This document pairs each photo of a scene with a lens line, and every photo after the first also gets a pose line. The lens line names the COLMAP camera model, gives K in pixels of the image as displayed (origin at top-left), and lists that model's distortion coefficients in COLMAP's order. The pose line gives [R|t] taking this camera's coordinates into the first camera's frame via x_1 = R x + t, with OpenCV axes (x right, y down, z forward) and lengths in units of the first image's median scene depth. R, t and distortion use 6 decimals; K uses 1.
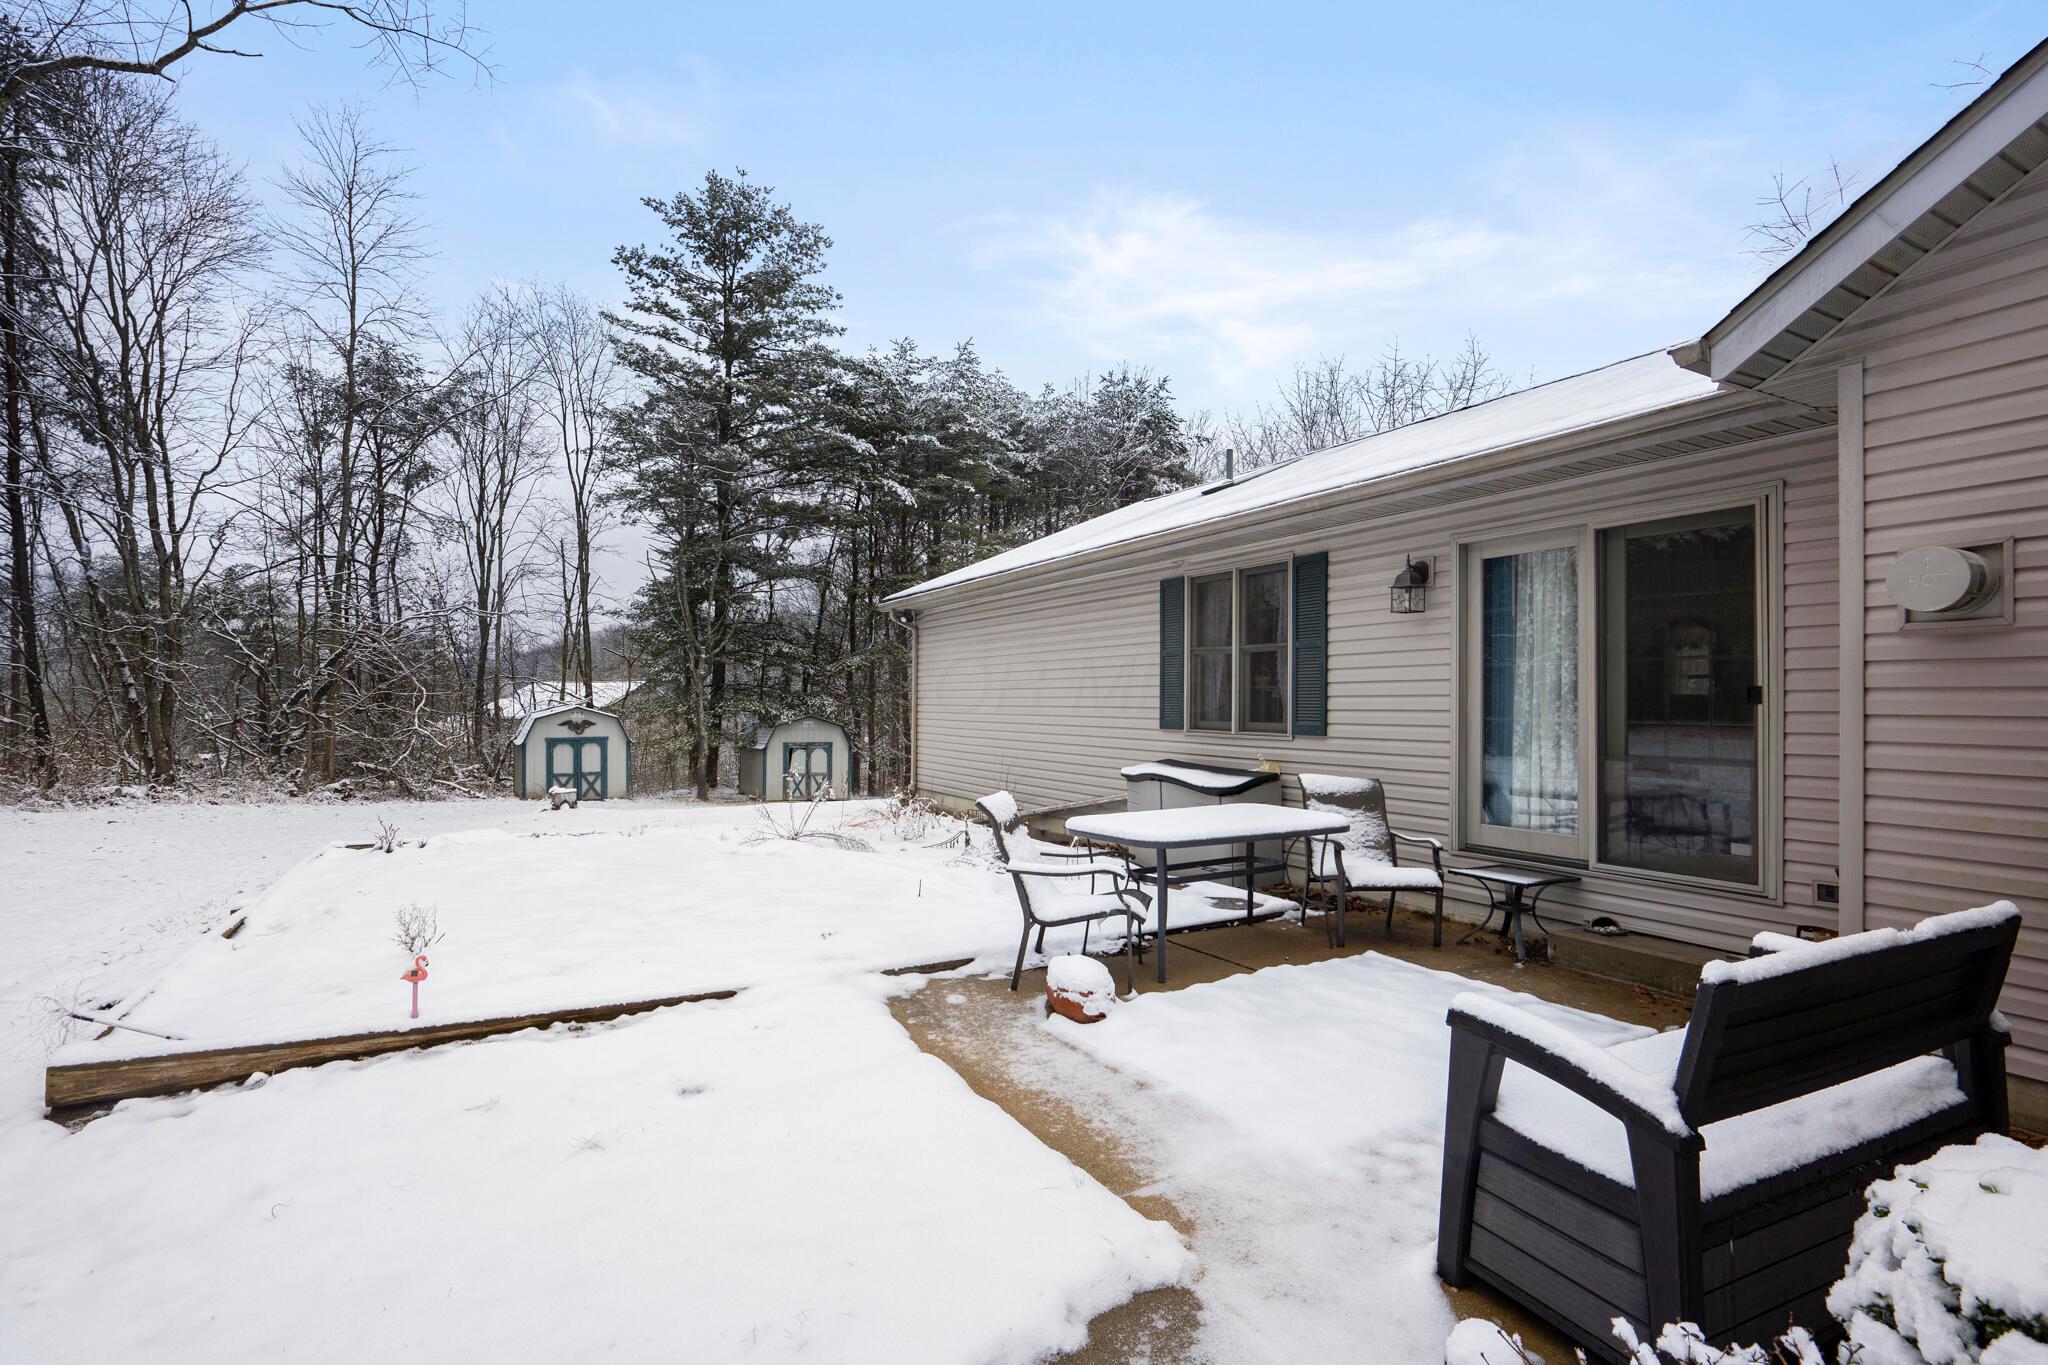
lens RADIAL K [[976.8, 0, 1017.0], [0, 976.8, 678.8], [0, 0, 1]] dist [-0.027096, 0.006028]
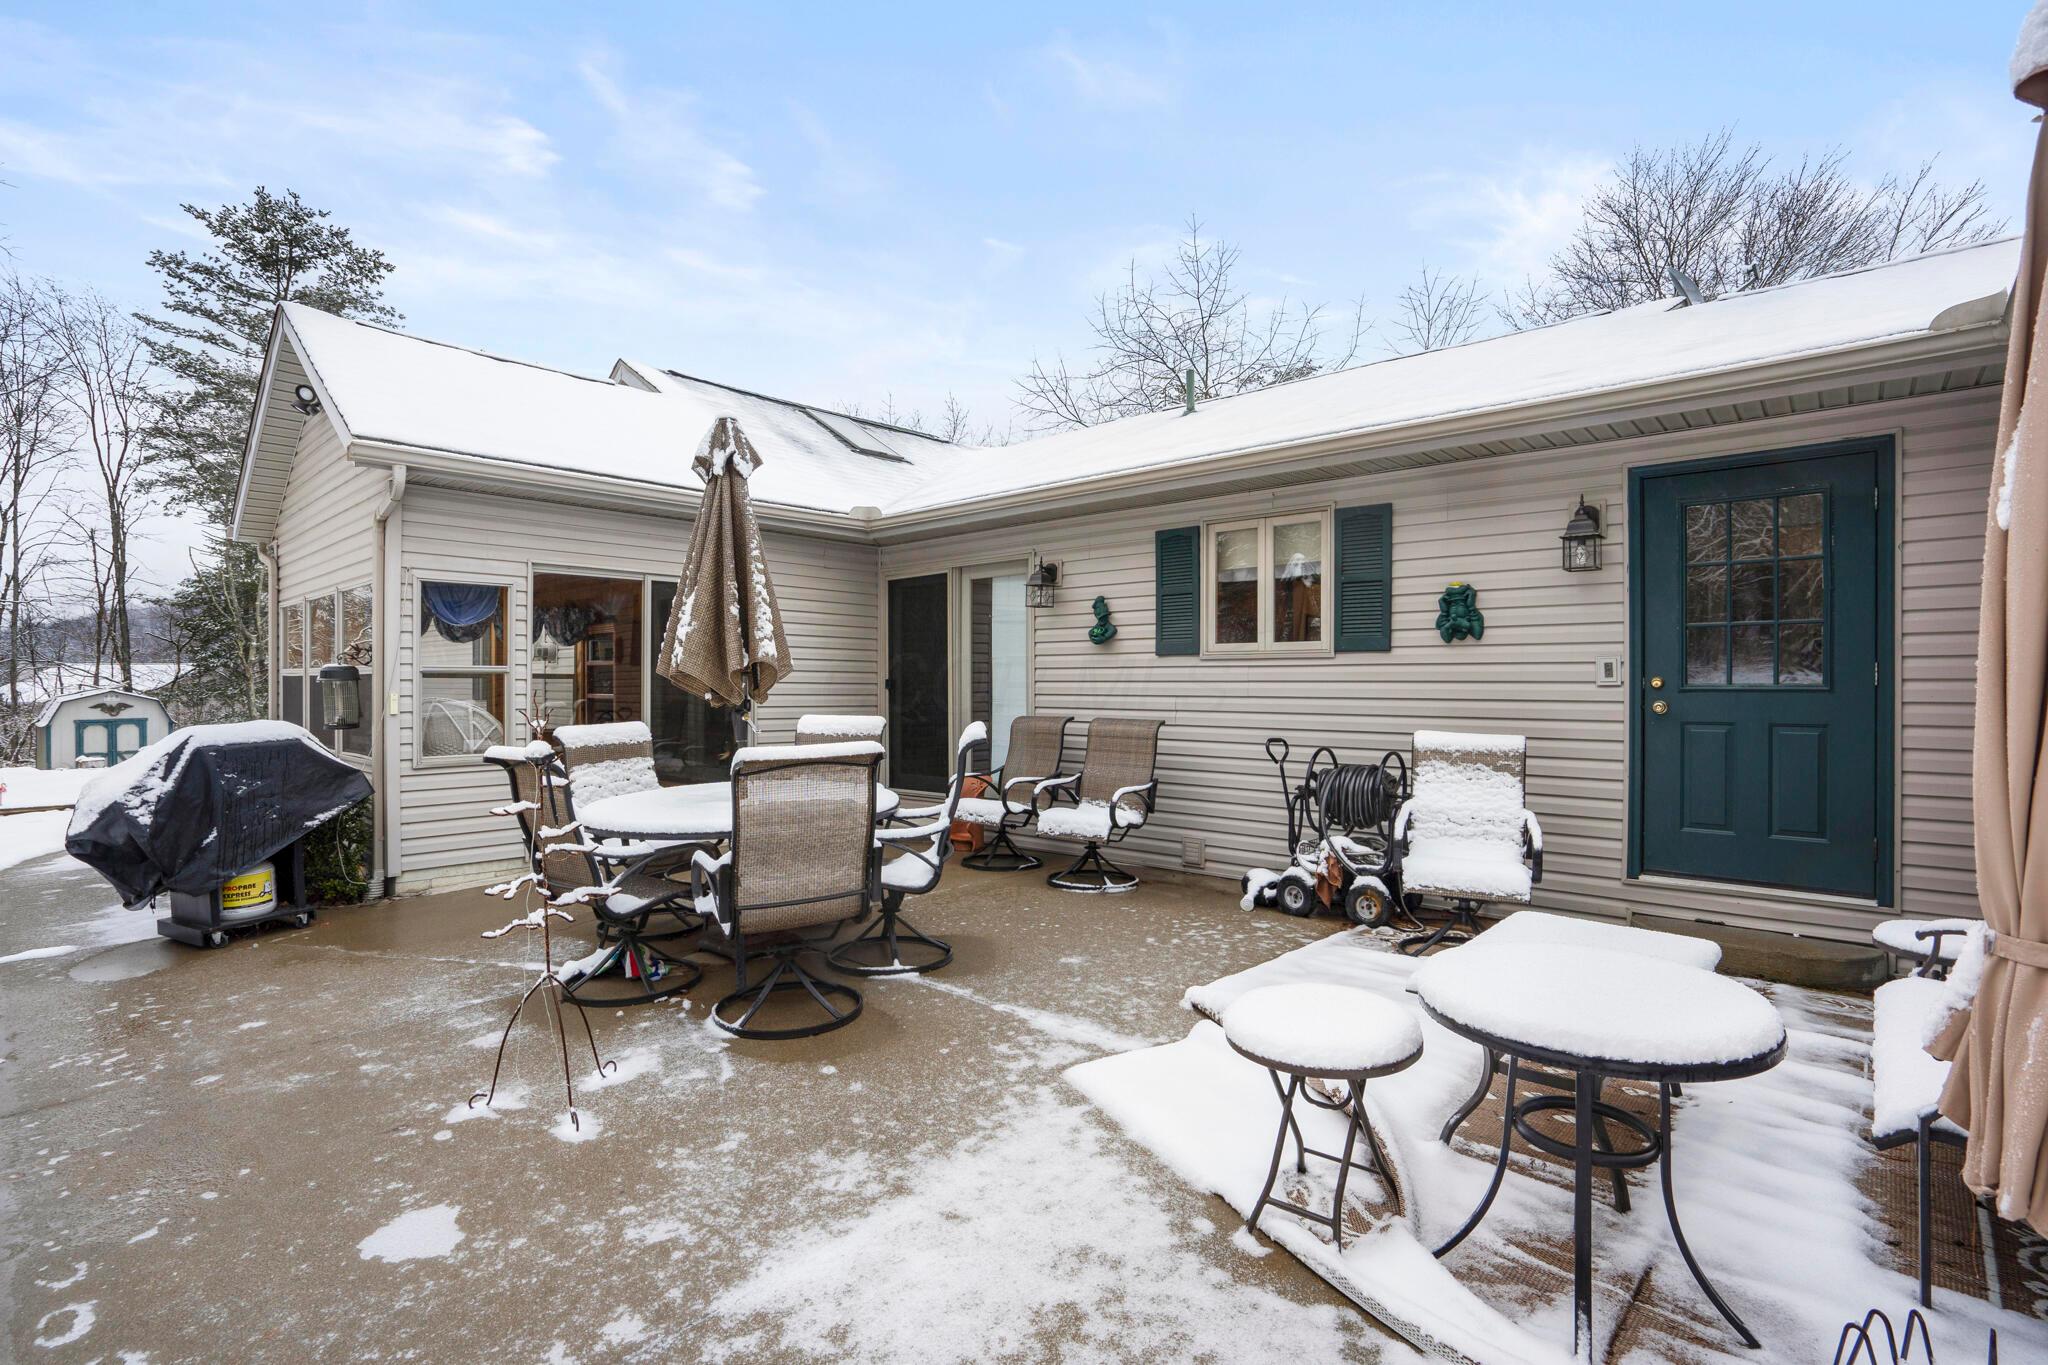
lens RADIAL K [[976.8, 0, 1035.8], [0, 976.8, 694.8], [0, 0, 1]] dist [-0.027096, 0.006028]
pose [[0.945188, 0.000659, 0.326525, 0.146243], [-0.010840, 0.999510, 0.029361, -0.007457], [-0.326346, -0.031292, 0.944732, -0.290144]]
